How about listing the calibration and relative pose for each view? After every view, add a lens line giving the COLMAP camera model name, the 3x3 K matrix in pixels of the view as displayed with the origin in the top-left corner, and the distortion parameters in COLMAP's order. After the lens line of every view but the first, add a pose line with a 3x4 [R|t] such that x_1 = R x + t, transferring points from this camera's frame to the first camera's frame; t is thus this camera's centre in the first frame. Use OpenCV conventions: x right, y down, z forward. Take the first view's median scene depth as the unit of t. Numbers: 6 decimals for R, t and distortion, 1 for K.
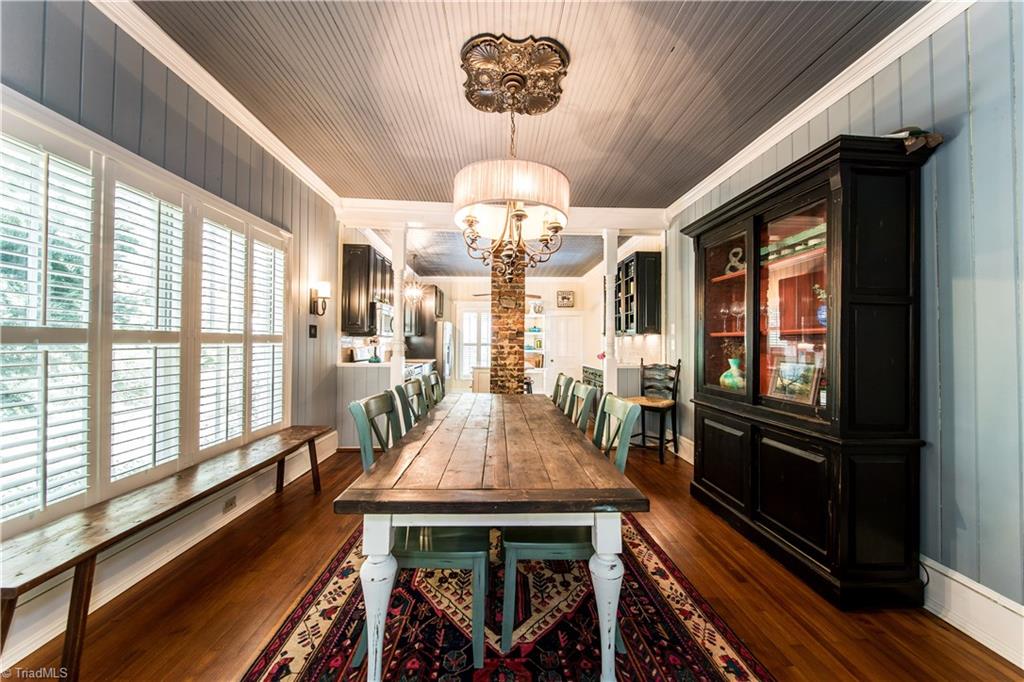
lens RADIAL K [[354.9, 0, 516.7], [0, 354.9, 338.8], [0, 0, 1]] dist [-0.000375, -0.000054]
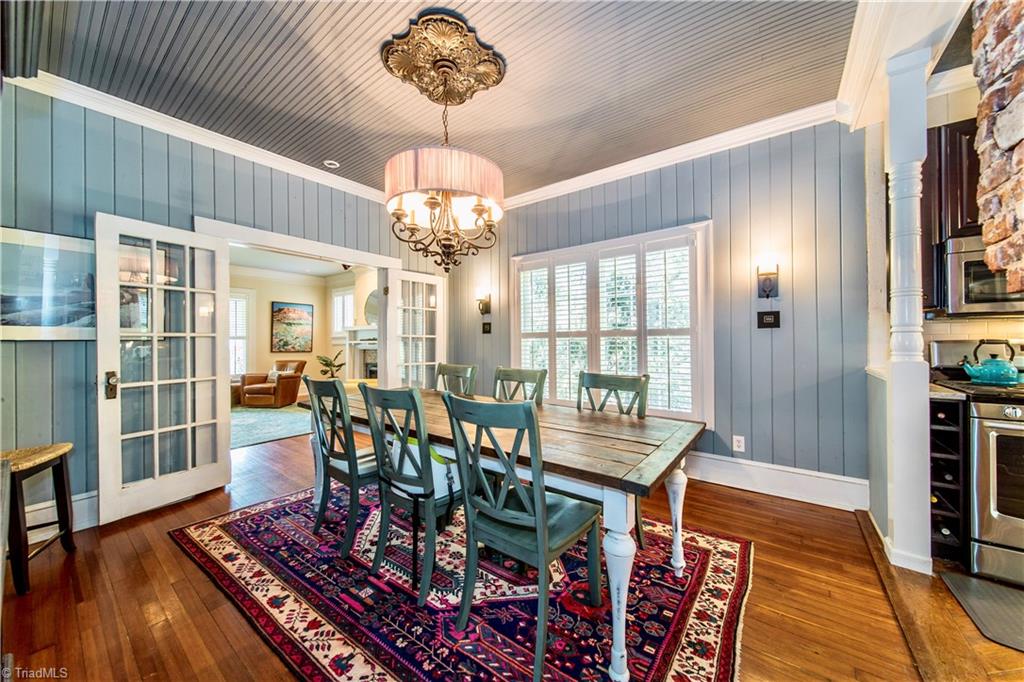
lens RADIAL K [[354.9, 0, 516.7], [0, 354.9, 338.8], [0, 0, 1]] dist [-0.000375, -0.000054]
pose [[-0.630601, -0.005713, -0.776086, 0.659847], [0.013843, 0.999731, -0.018607, 0.048569], [0.775983, -0.022477, -0.630353, 1.861067]]
